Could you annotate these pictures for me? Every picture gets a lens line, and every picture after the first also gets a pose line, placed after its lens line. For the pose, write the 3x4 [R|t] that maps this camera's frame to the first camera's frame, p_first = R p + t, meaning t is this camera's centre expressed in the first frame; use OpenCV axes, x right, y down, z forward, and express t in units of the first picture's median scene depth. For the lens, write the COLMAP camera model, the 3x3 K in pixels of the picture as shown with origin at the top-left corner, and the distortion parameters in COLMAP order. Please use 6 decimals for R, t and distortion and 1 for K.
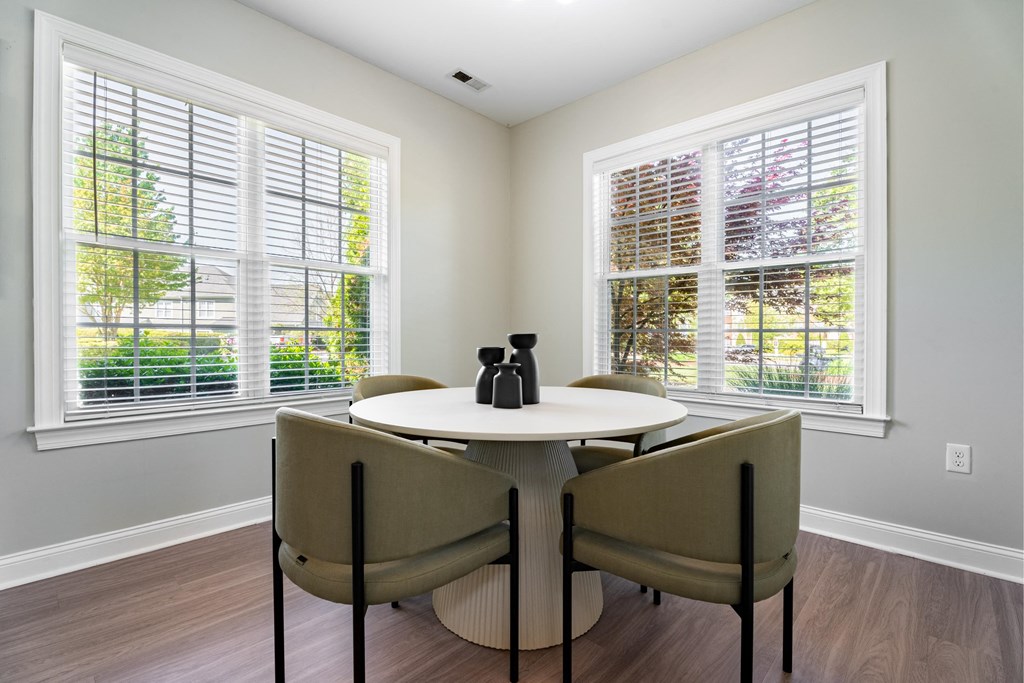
lens RADIAL K [[499.9, 0, 511.2], [0, 499.9, 343.0], [0, 0, 1]] dist [-0.009735, -0.002489]
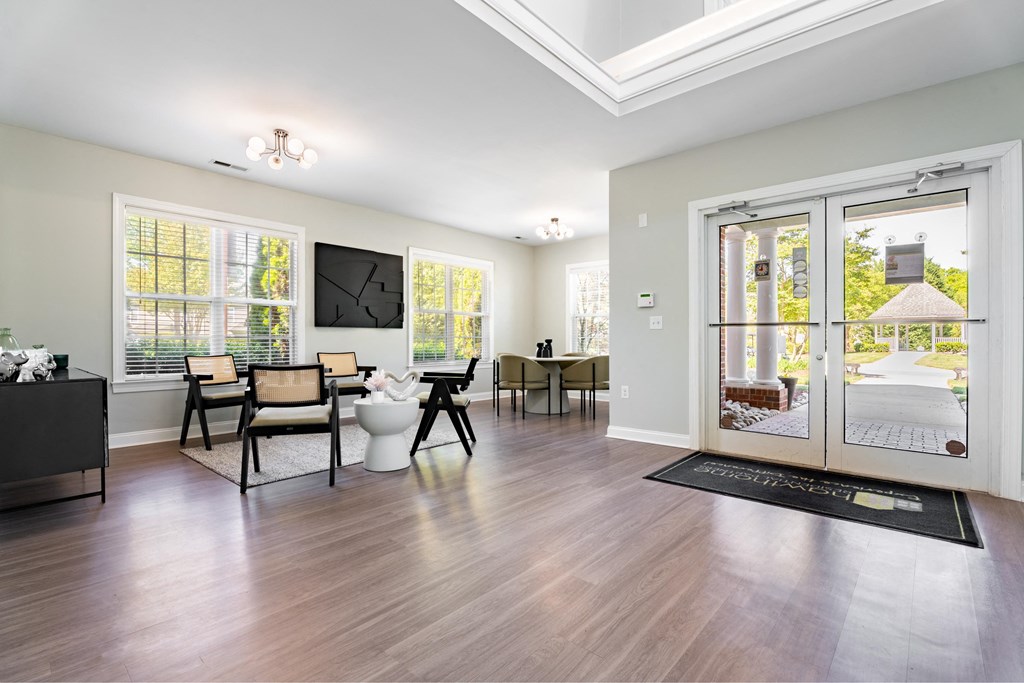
lens RADIAL K [[499.9, 0, 512.5], [0, 499.9, 342.8], [0, 0, 1]] dist [-0.009735, -0.002489]
pose [[0.999784, -0.007385, 0.019445, -0.326615], [0.007533, 0.999943, -0.007540, 0.036013], [-0.019388, 0.007685, 0.999782, -2.796168]]
